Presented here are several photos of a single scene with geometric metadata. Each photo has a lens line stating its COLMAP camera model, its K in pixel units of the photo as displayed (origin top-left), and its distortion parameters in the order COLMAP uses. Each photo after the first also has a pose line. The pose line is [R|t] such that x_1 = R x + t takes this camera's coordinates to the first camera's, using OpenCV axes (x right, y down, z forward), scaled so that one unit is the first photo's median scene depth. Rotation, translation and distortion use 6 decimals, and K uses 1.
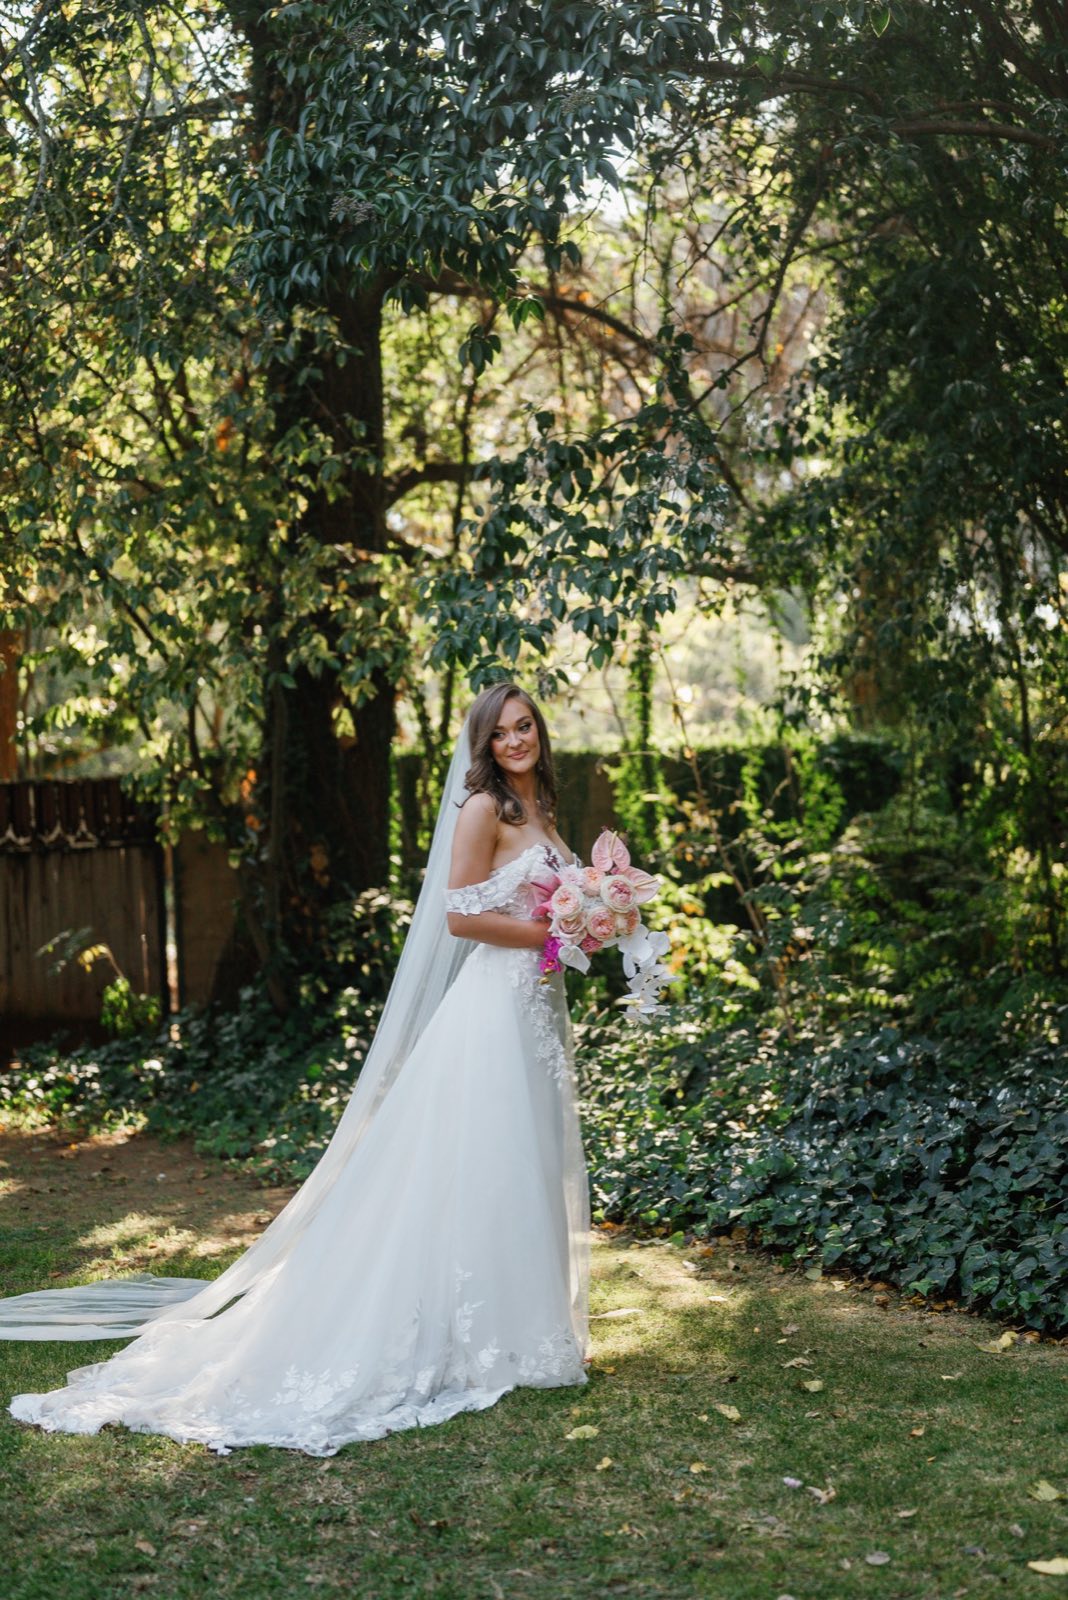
lens RADIAL K [[2246.1, 0, 566.4], [0, 2246.1, 843.1], [0, 0, 1]] dist [0.029027, -0.001777]
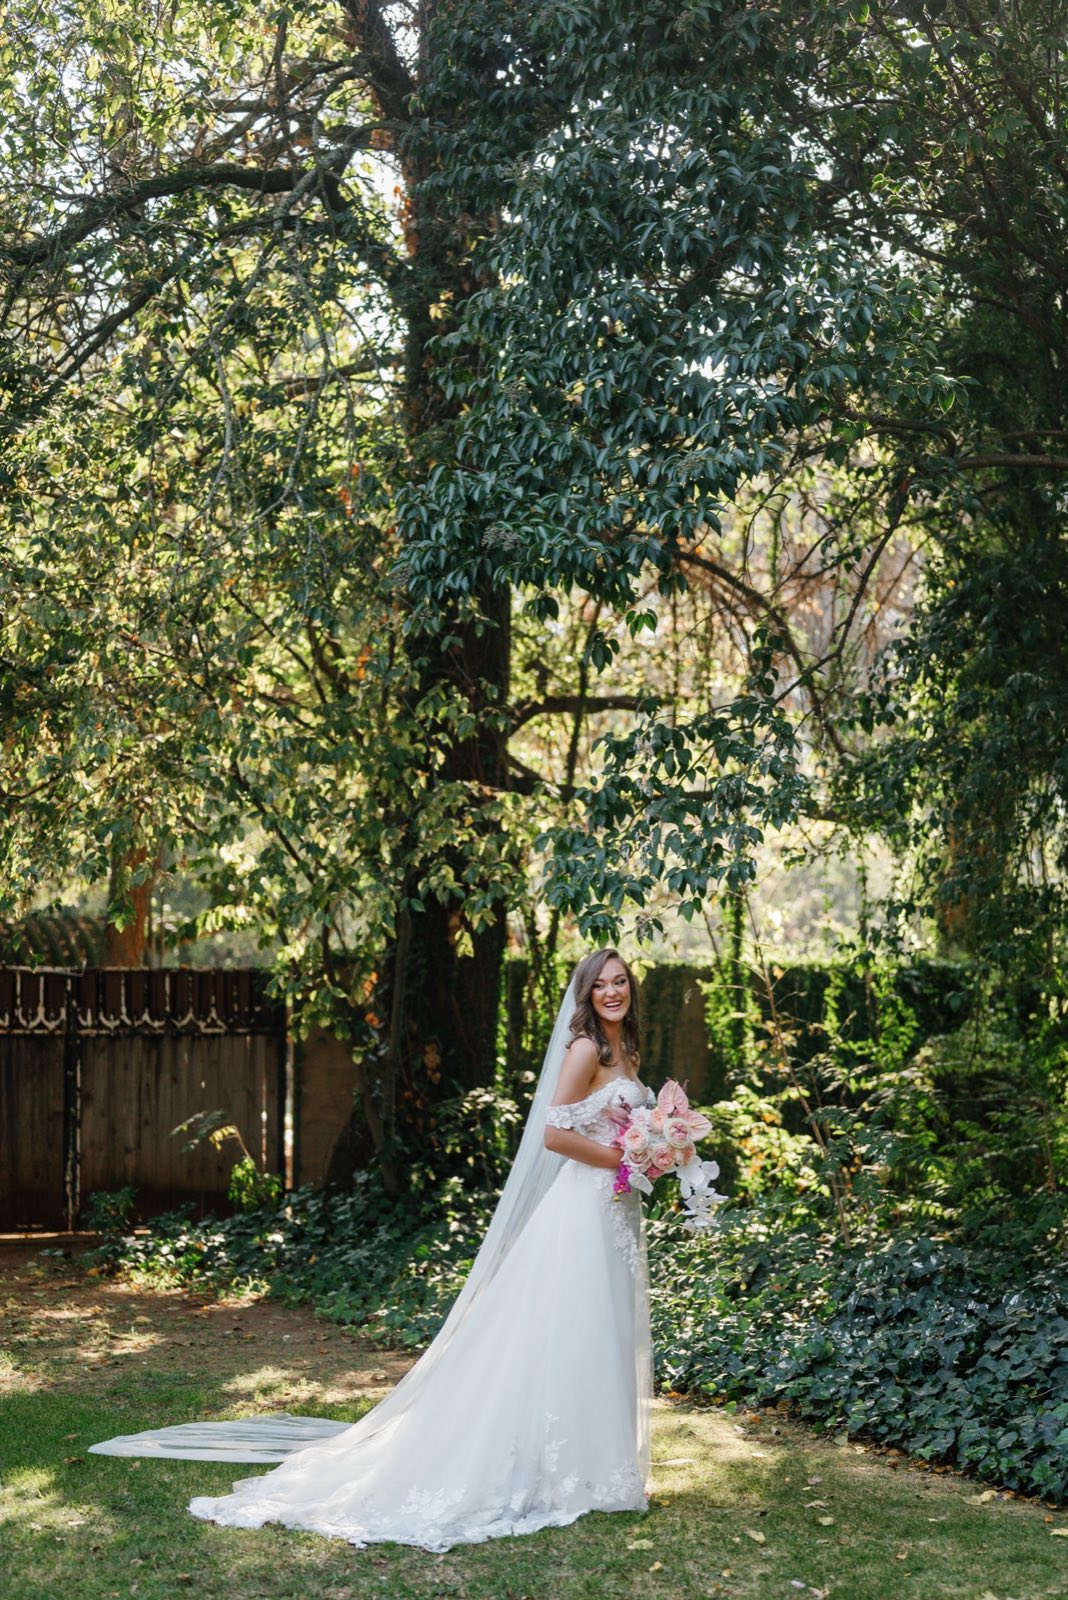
lens RADIAL K [[2413.1, 0, 637.5], [0, 2413.1, 975.7], [0, 0, 1]] dist [0.022785, 0.185243]
pose [[0.998785, 0.047454, -0.013301, 0.004897], [-0.047671, 0.998726, -0.016537, -0.022832], [0.012499, 0.017151, 0.999775, -0.225215]]
